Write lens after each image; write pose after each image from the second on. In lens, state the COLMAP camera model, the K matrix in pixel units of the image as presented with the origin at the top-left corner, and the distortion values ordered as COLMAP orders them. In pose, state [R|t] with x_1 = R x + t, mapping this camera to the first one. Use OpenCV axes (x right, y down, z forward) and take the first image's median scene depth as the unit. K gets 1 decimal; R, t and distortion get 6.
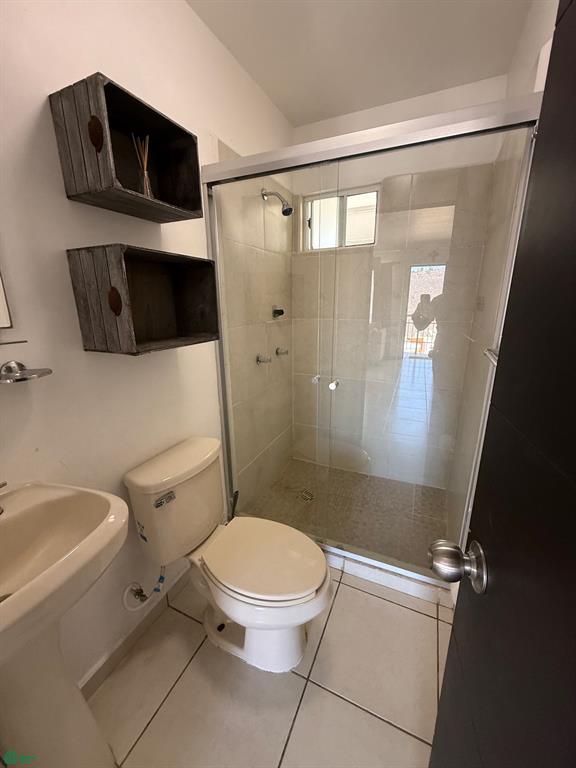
lens RADIAL K [[306.8, 0, 289.2], [0, 306.8, 381.5], [0, 0, 1]] dist [0.000315, 0.000446]
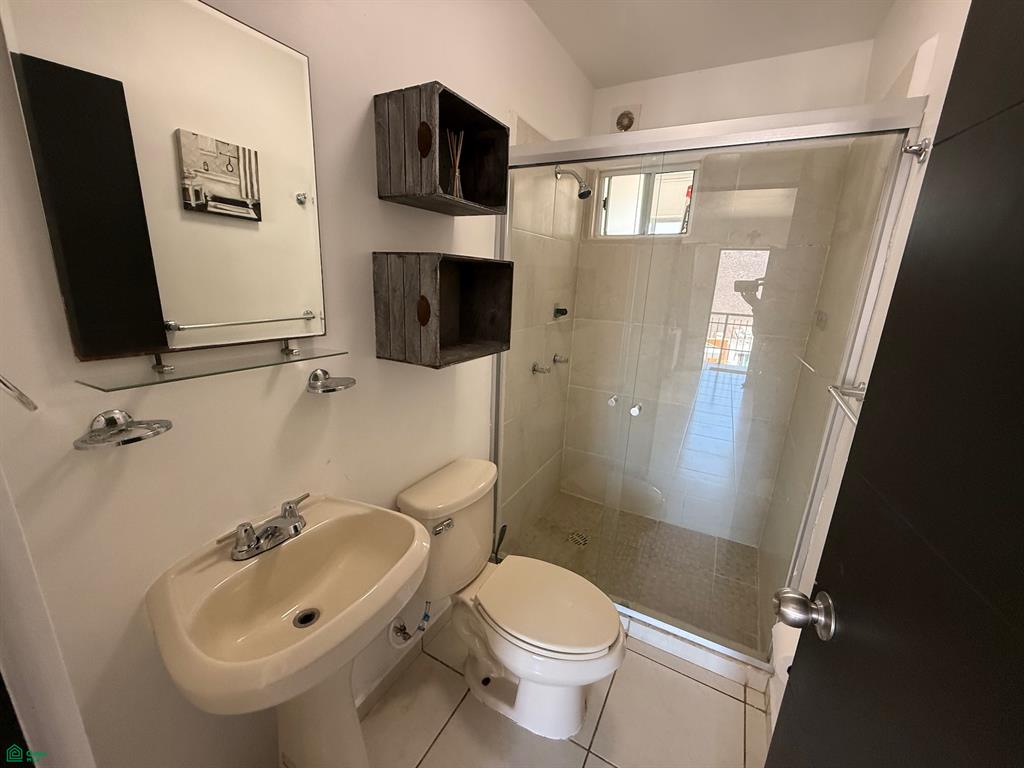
lens RADIAL K [[409.1, 0, 510.8], [0, 409.1, 381.8], [0, 0, 1]] dist [0.000315, 0.000446]
pose [[0.995611, 0.067264, -0.065078, -0.146524], [-0.067847, 0.997673, -0.006782, -0.038805], [0.064470, 0.011167, 0.997857, -0.165545]]
